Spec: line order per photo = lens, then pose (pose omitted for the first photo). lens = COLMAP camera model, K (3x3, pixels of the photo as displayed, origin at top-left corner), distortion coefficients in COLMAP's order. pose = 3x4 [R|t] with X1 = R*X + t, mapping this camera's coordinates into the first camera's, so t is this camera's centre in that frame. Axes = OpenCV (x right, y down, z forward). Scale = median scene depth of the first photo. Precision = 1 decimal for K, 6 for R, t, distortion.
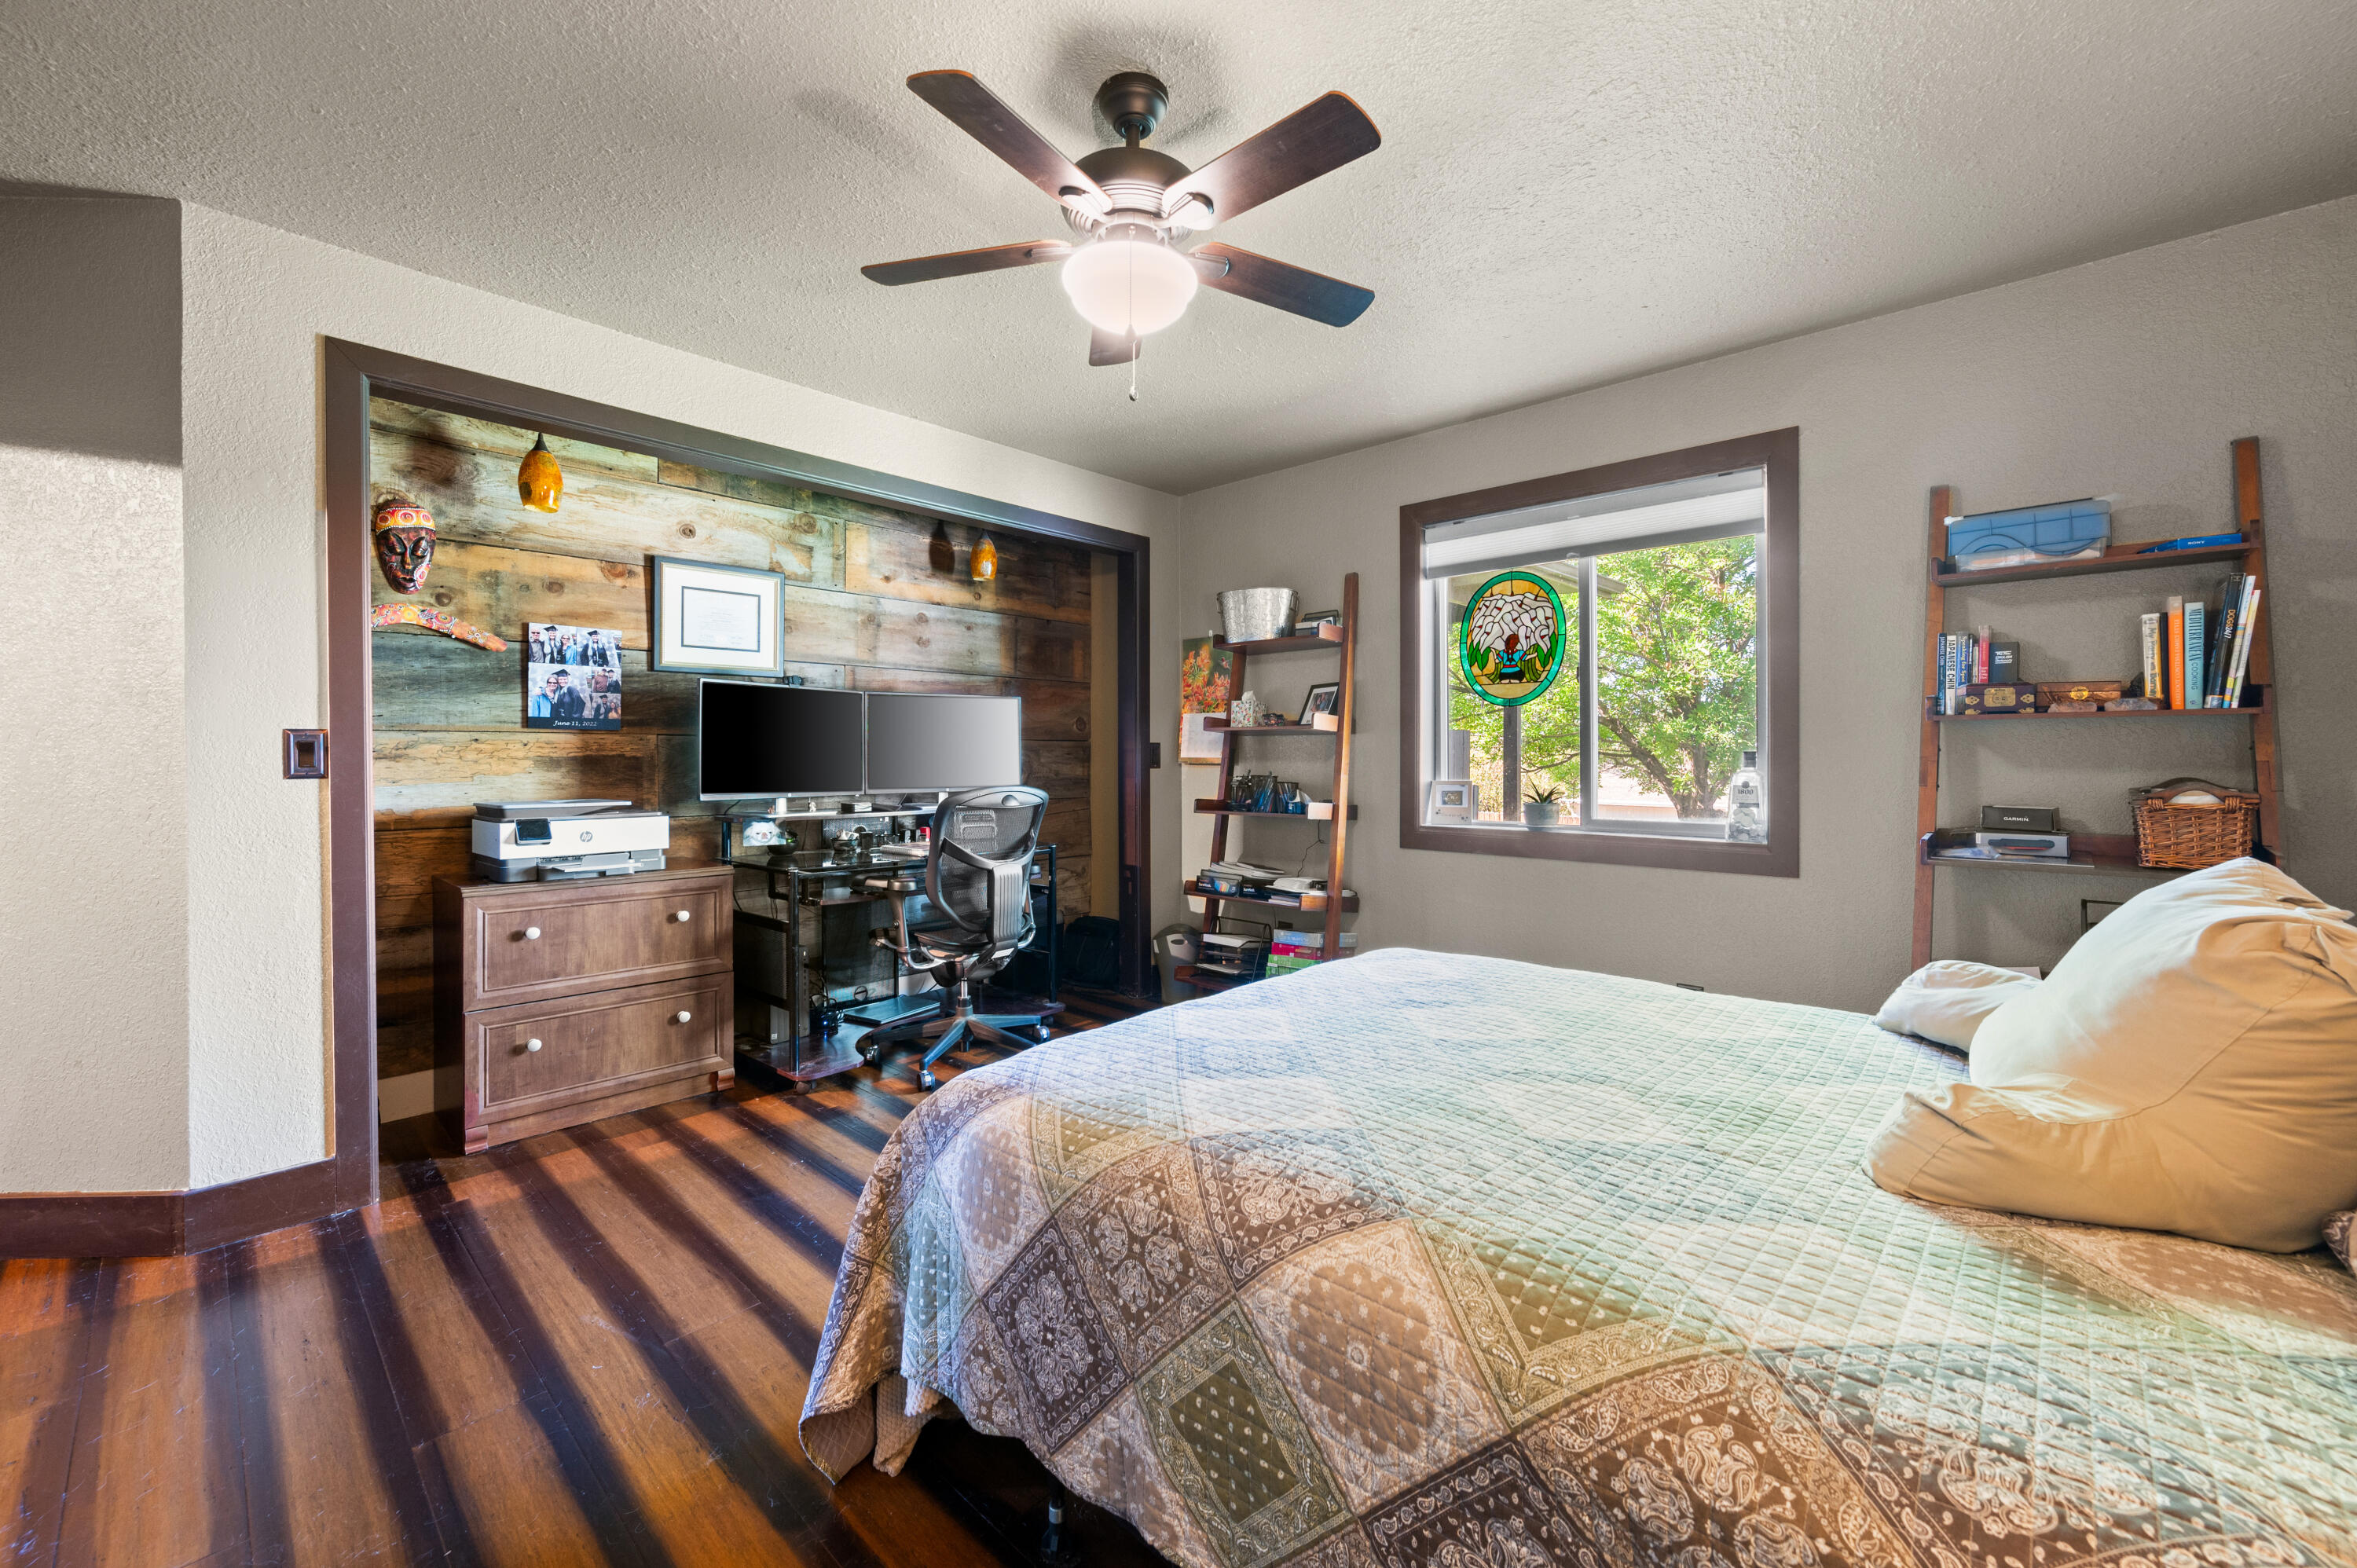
lens RADIAL K [[936.2, 0, 1177.5], [0, 936.2, 762.7], [0, 0, 1]] dist [-0.000545, 0.000297]
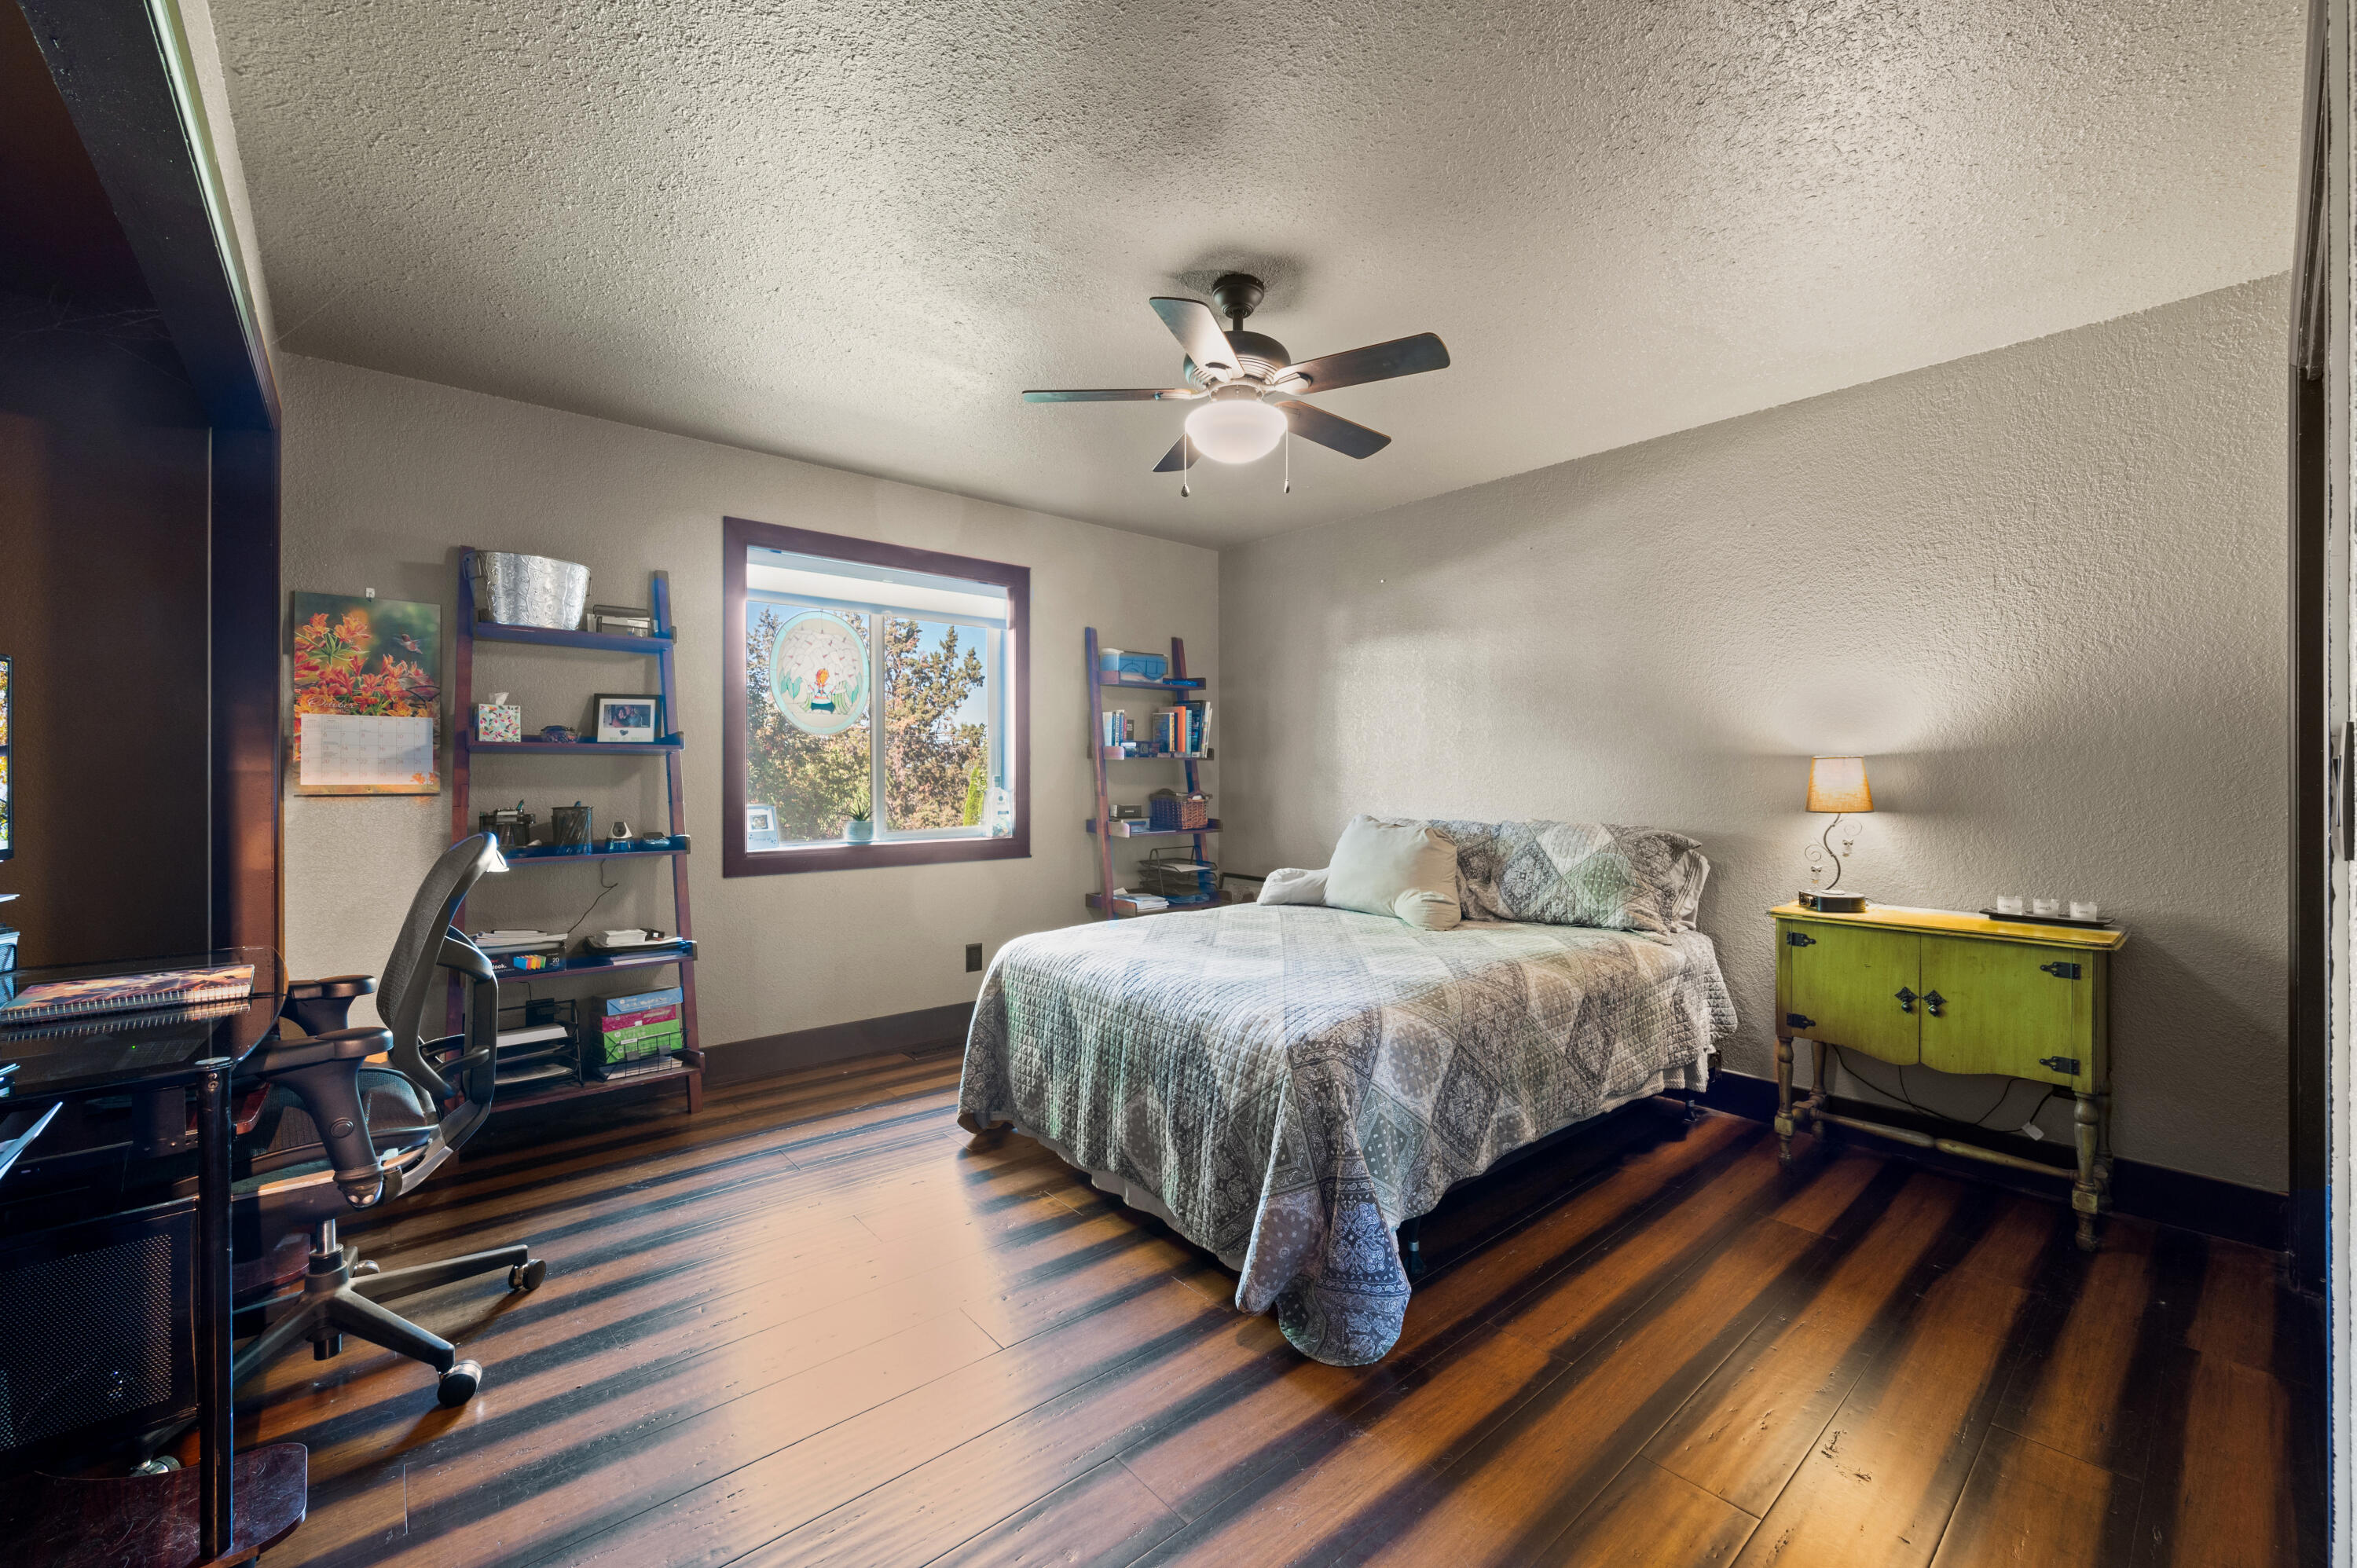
lens RADIAL K [[936.2, 0, 1176.7], [0, 936.2, 781.5], [0, 0, 1]] dist [-0.000545, 0.000297]
pose [[0.105210, -0.006336, 0.994430, -0.824208], [0.007707, 0.999955, 0.005556, -0.009971], [-0.994420, 0.007079, 0.105254, 0.566609]]
